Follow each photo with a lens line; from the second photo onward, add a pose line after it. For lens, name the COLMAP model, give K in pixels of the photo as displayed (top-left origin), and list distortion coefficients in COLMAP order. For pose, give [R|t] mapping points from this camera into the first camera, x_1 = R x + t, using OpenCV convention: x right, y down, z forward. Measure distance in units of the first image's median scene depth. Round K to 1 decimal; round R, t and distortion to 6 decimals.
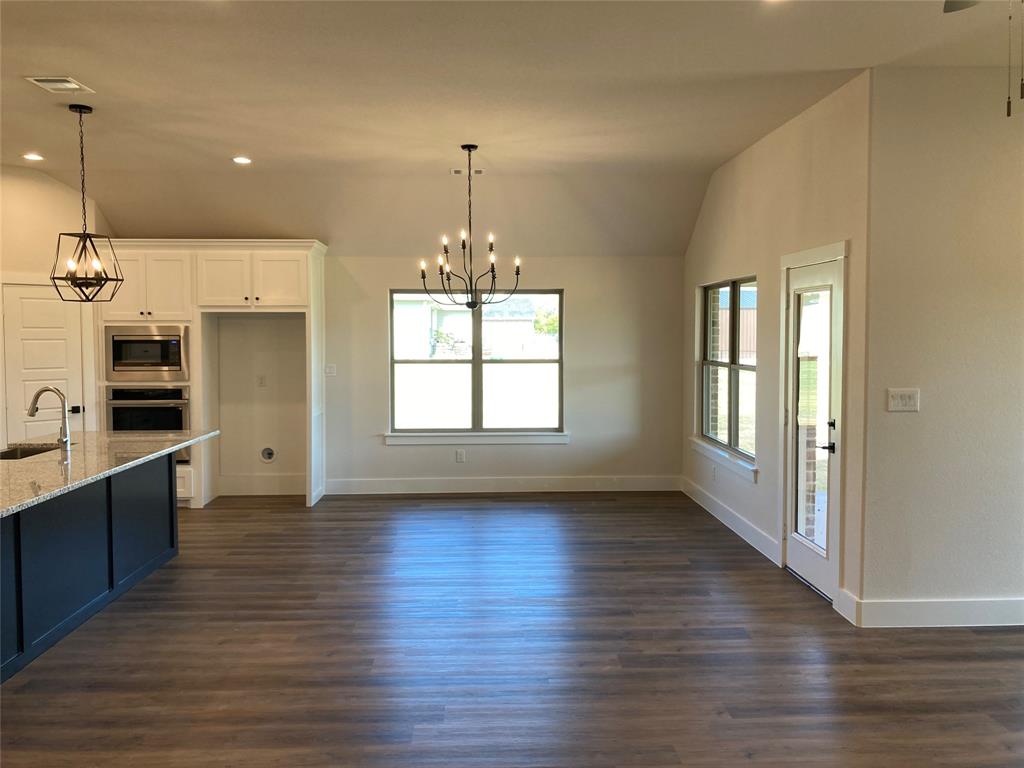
lens RADIAL K [[837.9, 0, 512.0], [0, 837.9, 384.0], [0, 0, 1]] dist [0.064202, -0.100718]
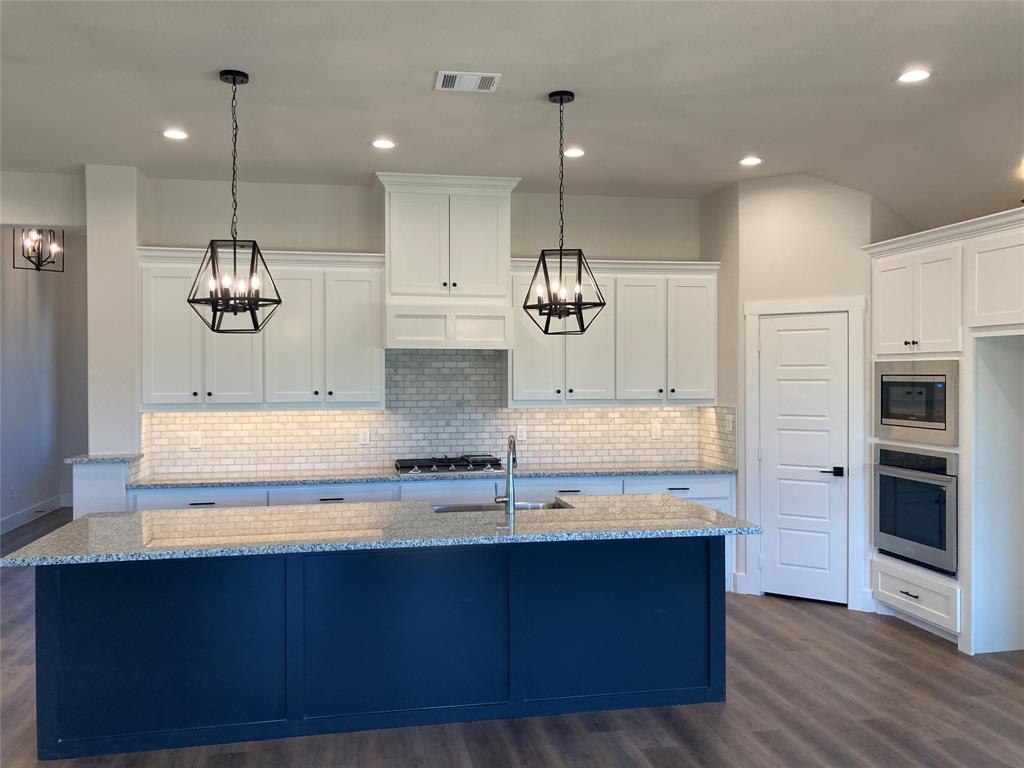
lens RADIAL K [[837.9, 0, 512.0], [0, 837.9, 384.0], [0, 0, 1]] dist [0.064202, -0.100718]
pose [[0.146681, 0.013533, -0.989091, 0.194872], [-0.056385, 0.998395, 0.005298, -0.035615], [0.987576, 0.054993, 0.147208, 0.579674]]
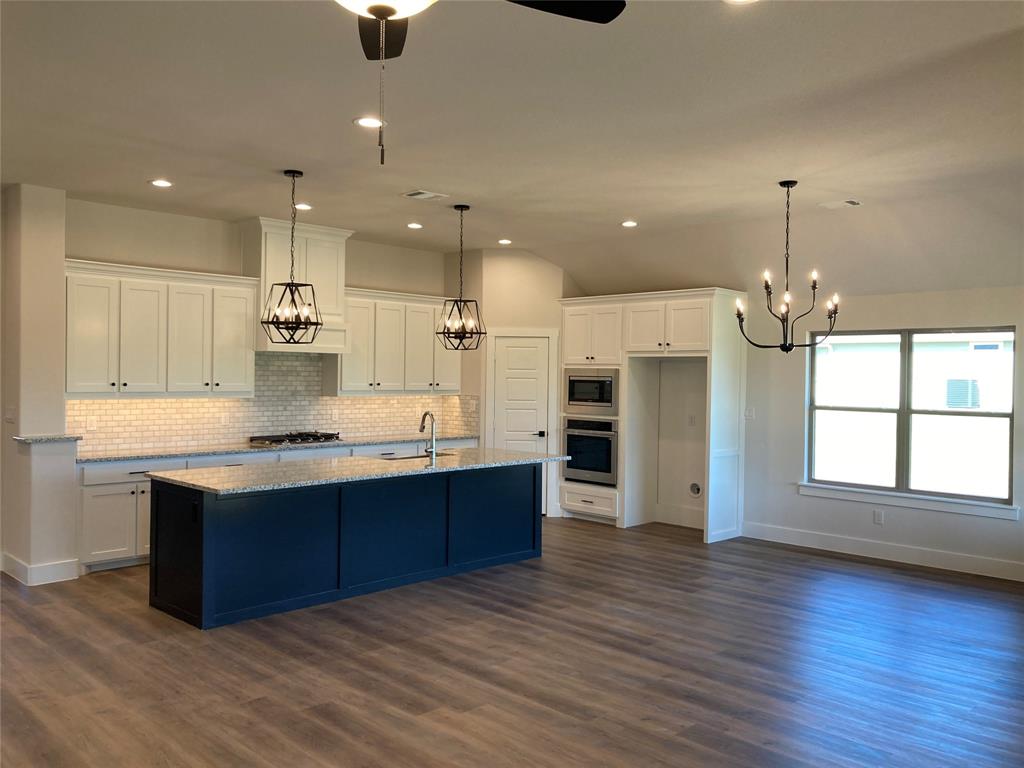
lens RADIAL K [[837.9, 0, 512.0], [0, 837.9, 384.0], [0, 0, 1]] dist [0.064202, -0.100718]
pose [[0.675963, 0.021483, -0.736622, 0.368189], [-0.059503, 0.997902, -0.025501, -0.009632], [0.734529, 0.061069, 0.675824, 0.114741]]
